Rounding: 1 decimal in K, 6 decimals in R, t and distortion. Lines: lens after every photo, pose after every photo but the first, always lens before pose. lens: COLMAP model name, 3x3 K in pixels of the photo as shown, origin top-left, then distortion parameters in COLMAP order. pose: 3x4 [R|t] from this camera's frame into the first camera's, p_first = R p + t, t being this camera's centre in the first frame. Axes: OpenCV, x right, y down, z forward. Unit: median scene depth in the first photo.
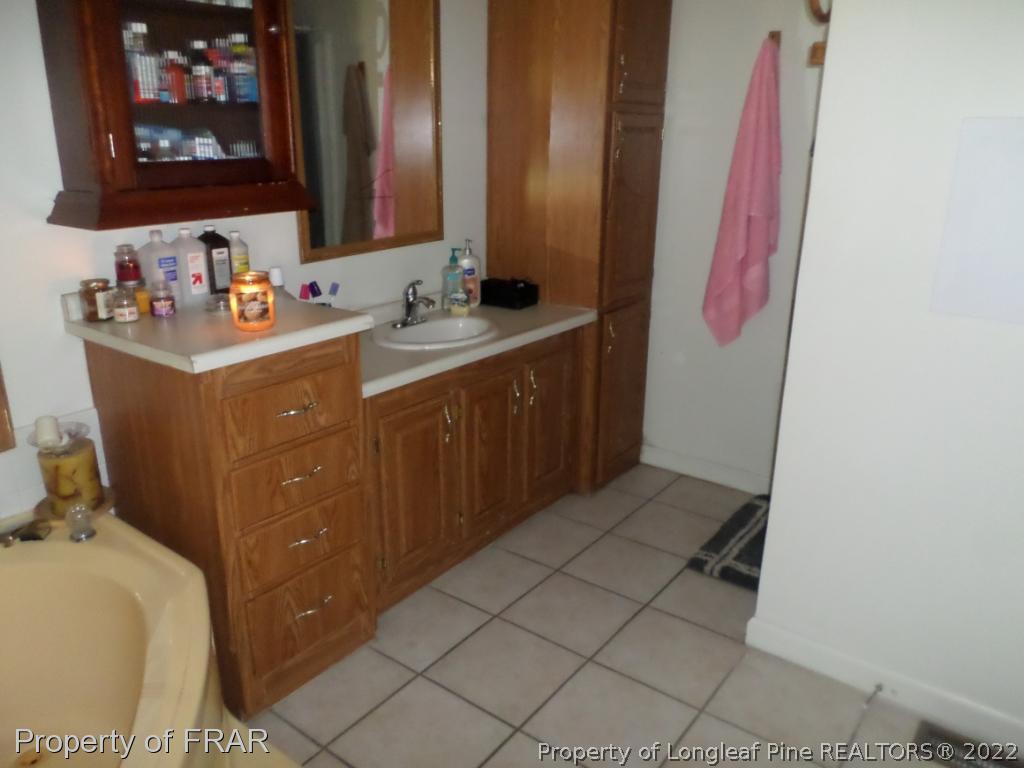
lens RADIAL K [[773.6, 0, 512.3], [0, 773.6, 385.3], [0, 0, 1]] dist [-0.022570, 0.002622]
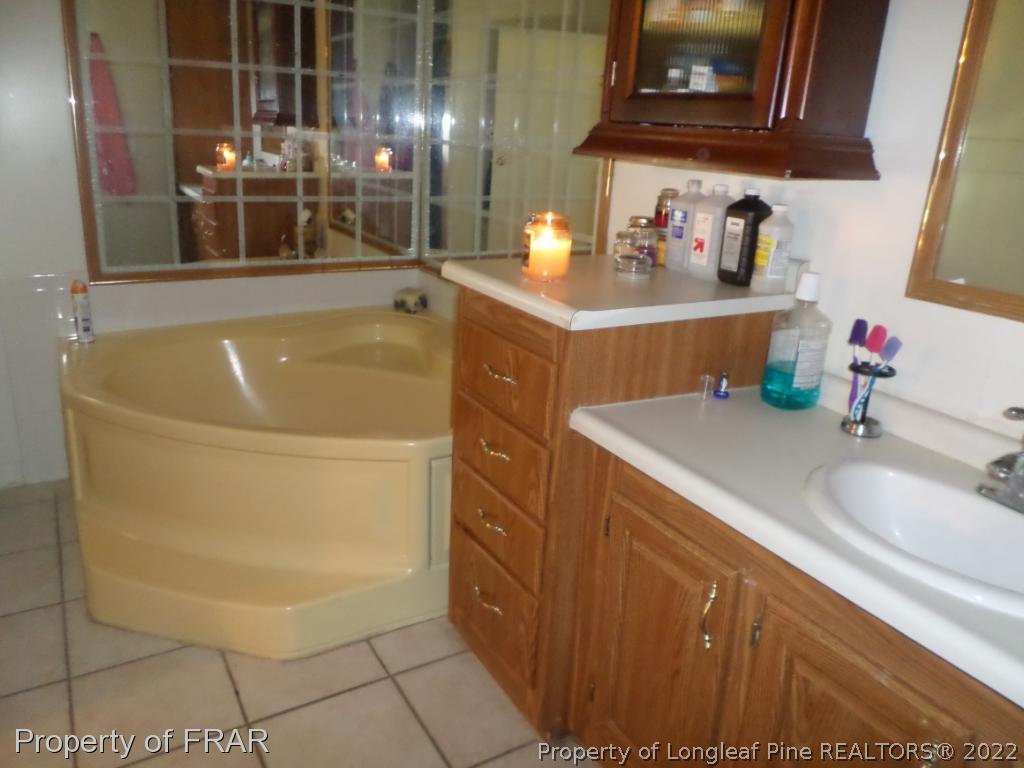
lens RADIAL K [[773.6, 0, 513.7], [0, 773.6, 379.0], [0, 0, 1]] dist [-0.022570, 0.002622]
pose [[-0.371709, 0.276873, -0.886100, 0.451875], [-0.338512, 0.848349, 0.407079, -0.300210], [0.864431, 0.451271, -0.221614, 1.135649]]
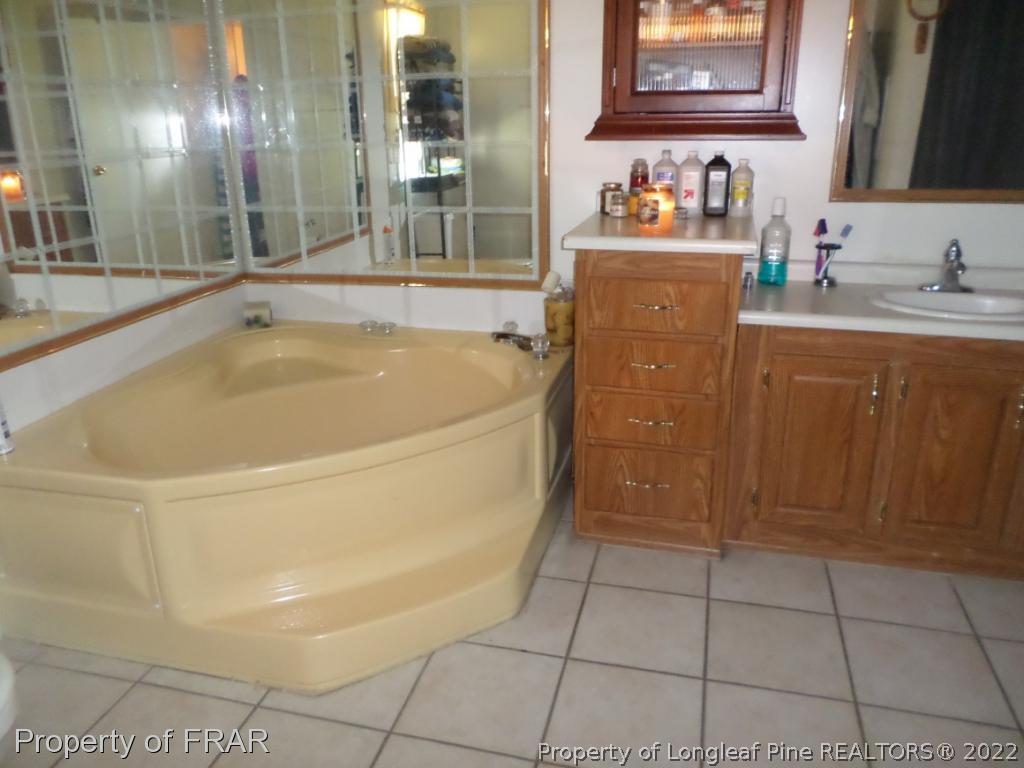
lens RADIAL K [[773.6, 0, 517.8], [0, 773.6, 384.3], [0, 0, 1]] dist [-0.022570, 0.002622]
pose [[0.390635, 0.306779, -0.867923, 0.640028], [-0.275308, 0.938617, 0.207856, -0.040218], [0.878413, 0.157750, 0.451116, 0.296671]]
